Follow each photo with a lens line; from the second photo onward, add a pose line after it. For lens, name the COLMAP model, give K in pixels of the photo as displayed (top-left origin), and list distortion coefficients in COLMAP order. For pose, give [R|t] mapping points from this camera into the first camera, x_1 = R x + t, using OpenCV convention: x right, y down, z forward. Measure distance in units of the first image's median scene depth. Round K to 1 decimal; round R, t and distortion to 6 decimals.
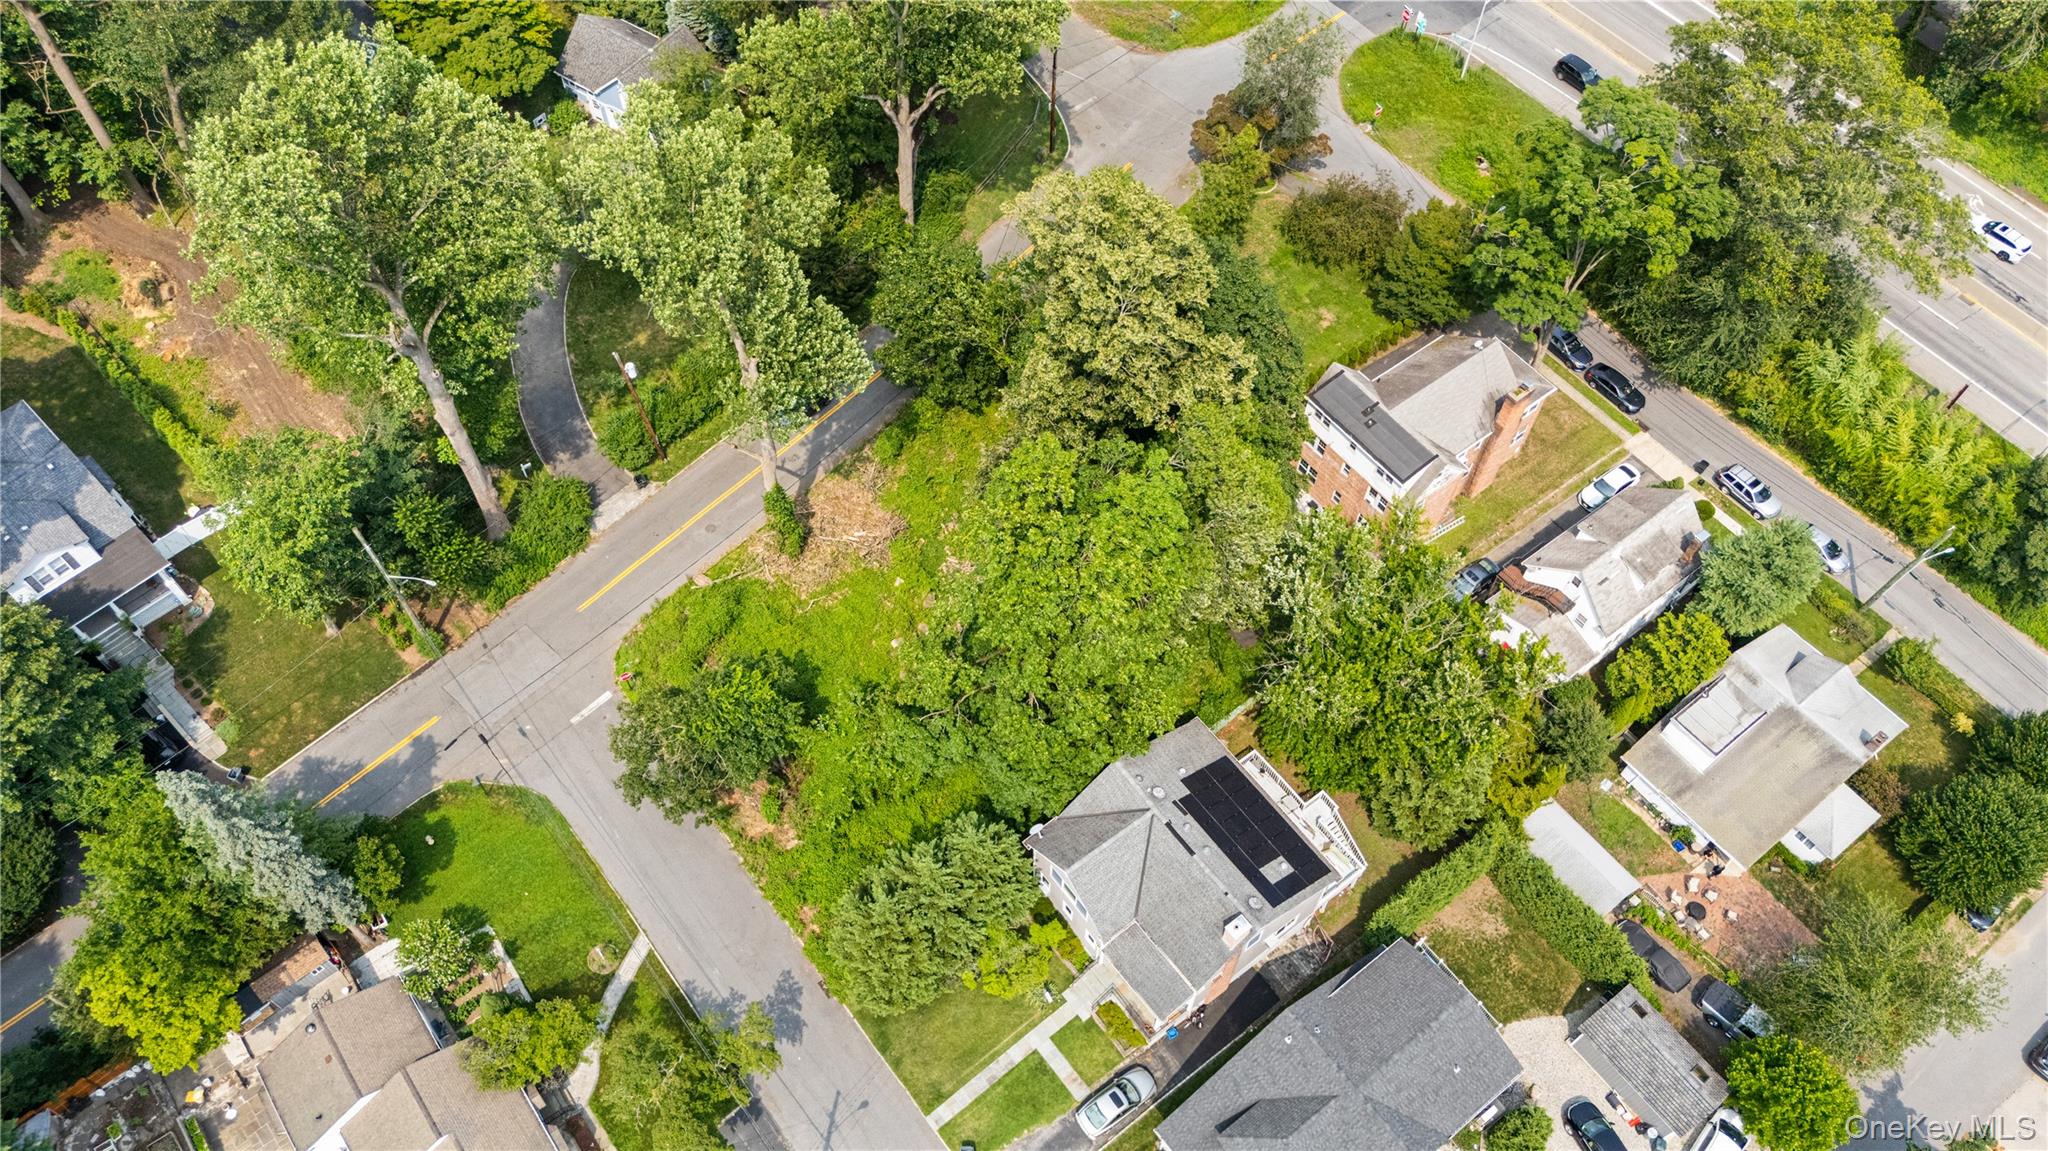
lens RADIAL K [[1526.7, 0, 1024.0], [0, 1526.7, 575.5], [0, 0, 1]] dist [0.000194, -0.001153]
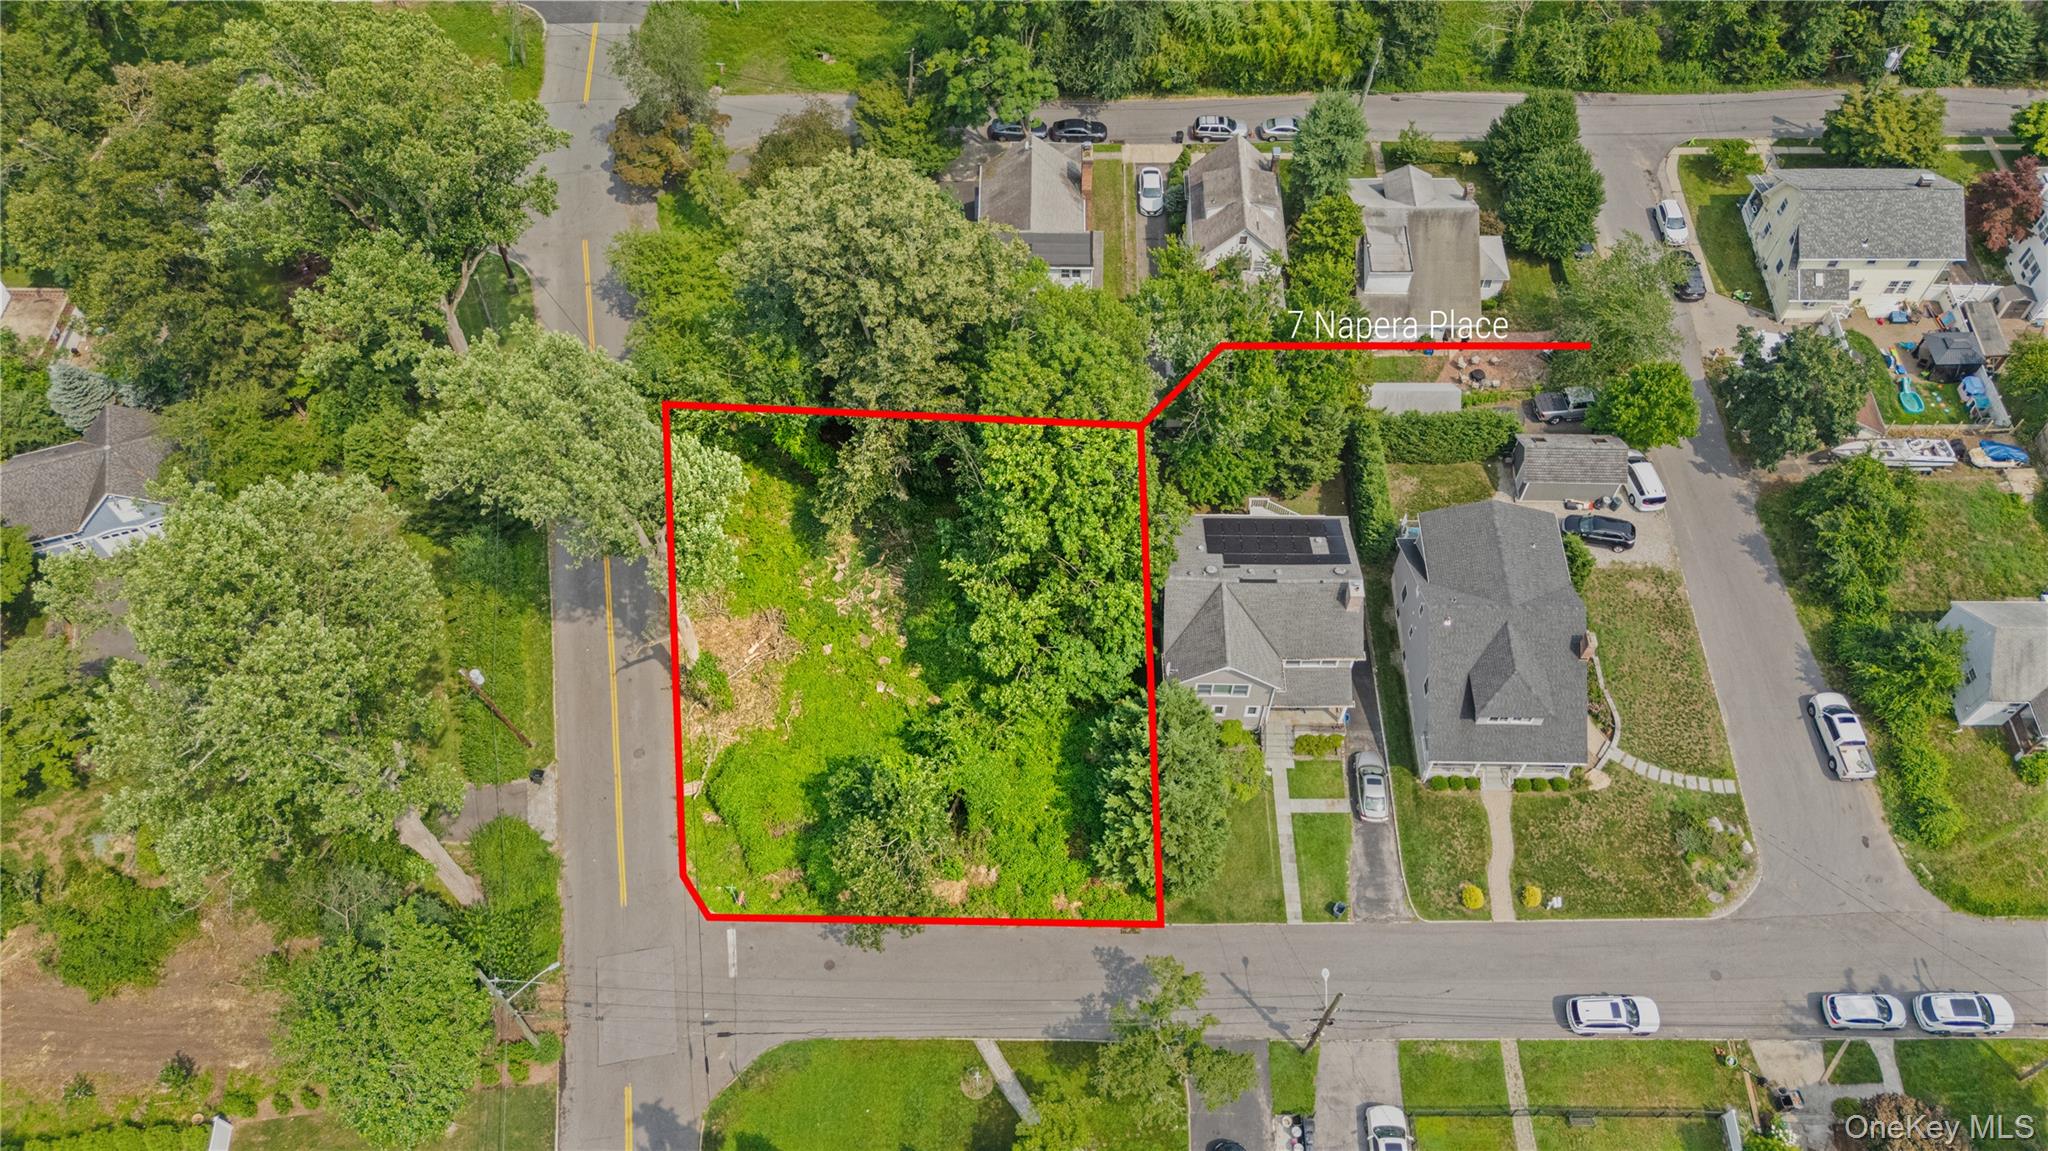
lens RADIAL K [[1526.7, 0, 1024.0], [0, 1526.7, 575.5], [0, 0, 1]] dist [0.000194, -0.001153]
pose [[0.614362, -0.663375, 0.427193, -0.454677], [0.665910, 0.726346, 0.170250, -0.130364], [-0.423230, 0.179877, 0.887987, 0.059587]]
